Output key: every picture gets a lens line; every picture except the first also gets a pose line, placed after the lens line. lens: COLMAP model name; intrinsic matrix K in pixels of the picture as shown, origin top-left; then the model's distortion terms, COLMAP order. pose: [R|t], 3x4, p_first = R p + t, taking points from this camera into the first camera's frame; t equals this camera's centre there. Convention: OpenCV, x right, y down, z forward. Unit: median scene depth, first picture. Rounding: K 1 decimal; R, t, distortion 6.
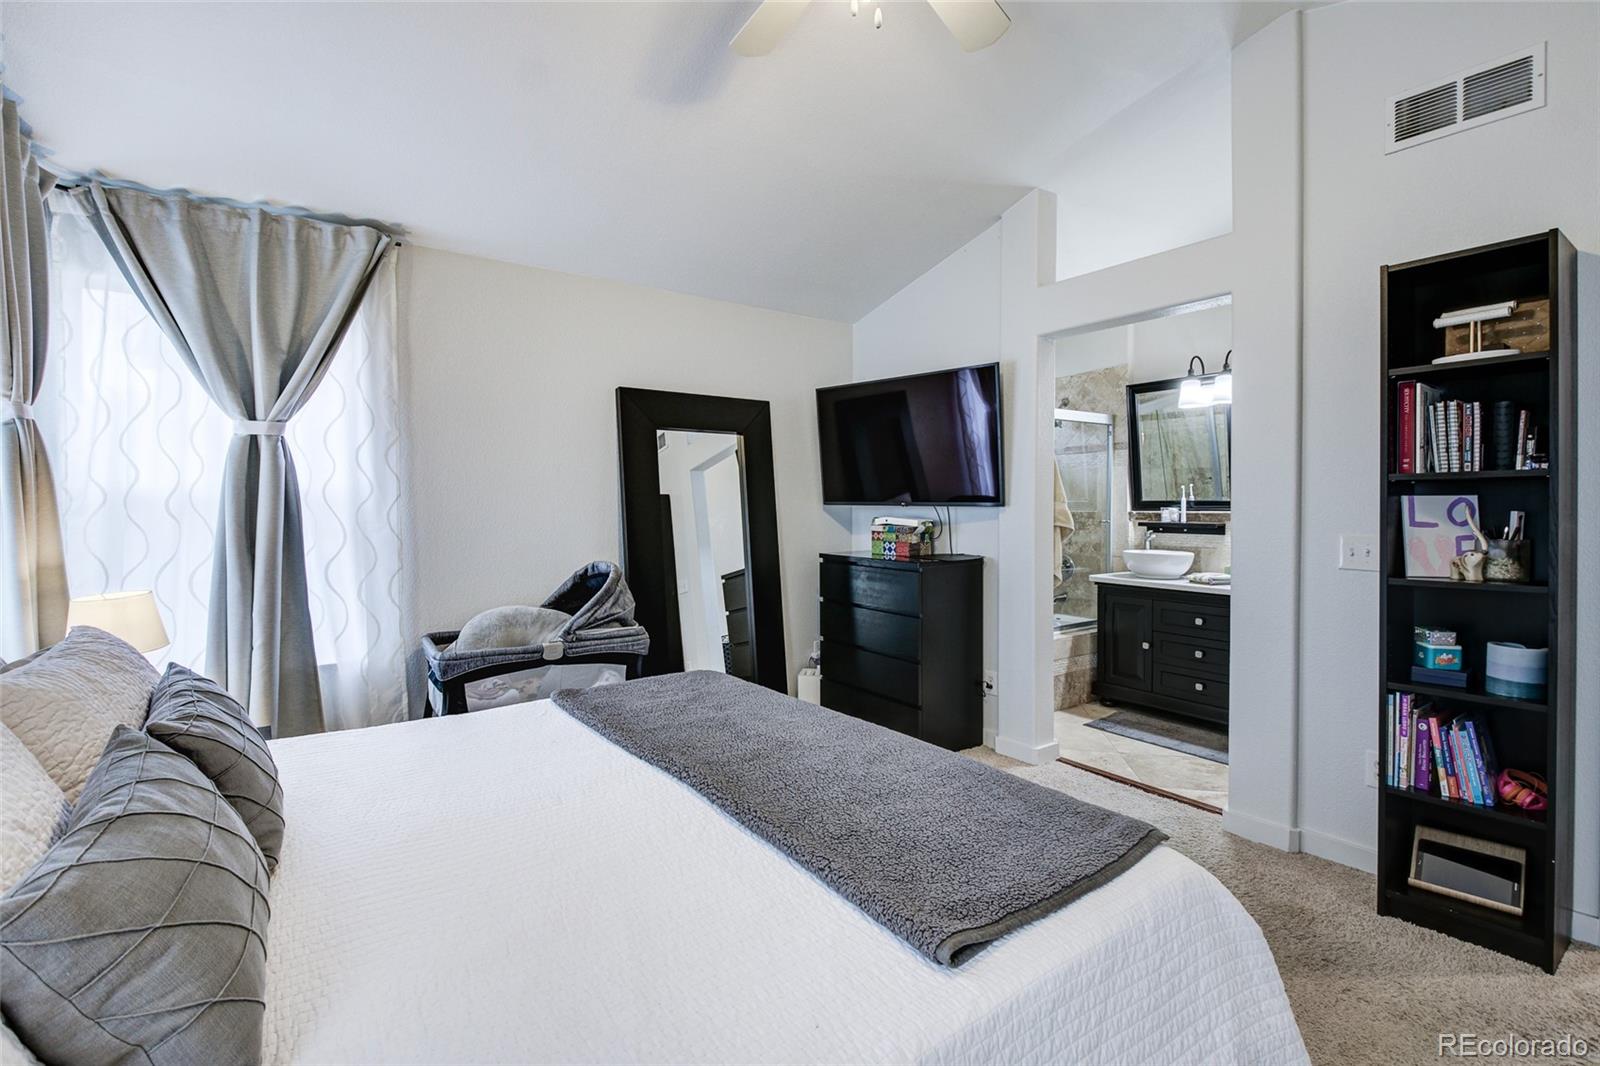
lens RADIAL K [[736.3, 0, 795.6], [0, 736.3, 528.4], [0, 0, 1]] dist [0.014938, -0.014765]
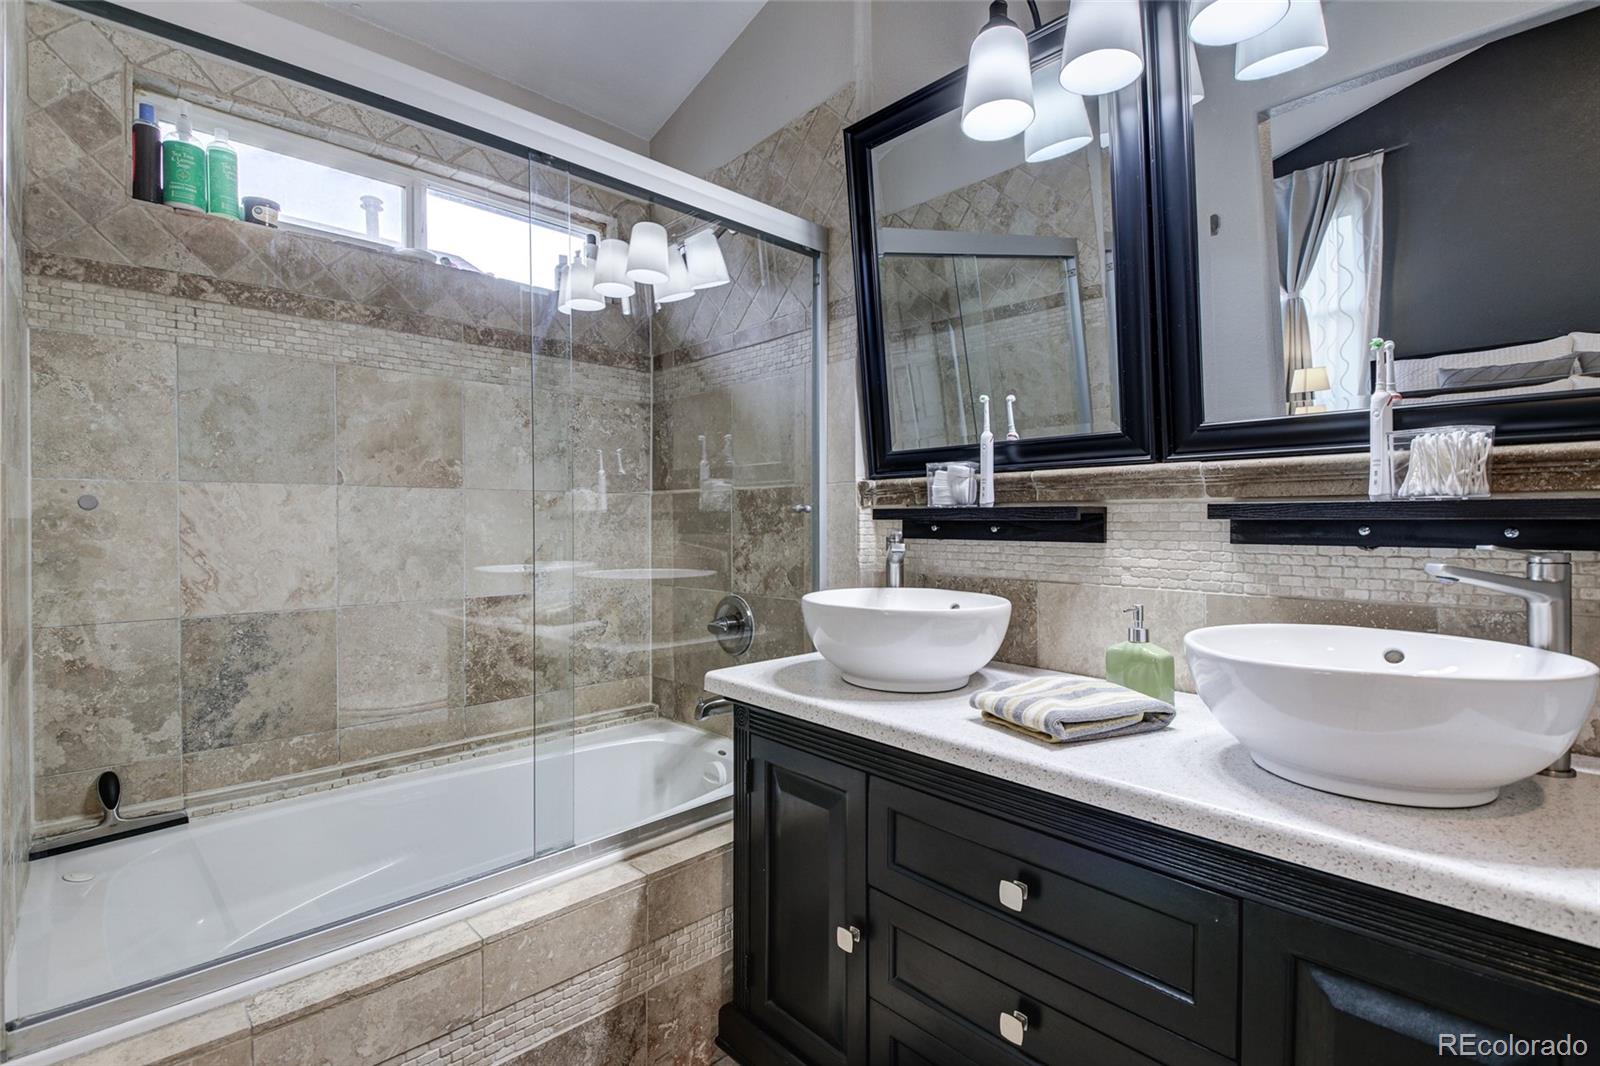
lens RADIAL K [[736.3, 0, 798.1], [0, 736.3, 527.8], [0, 0, 1]] dist [0.014938, -0.014765]
pose [[0.990644, 0.001445, 0.136462, 0.396005], [0.002083, 0.999667, -0.025706, 0.010108], [-0.136454, 0.025750, 0.990312, 0.684072]]
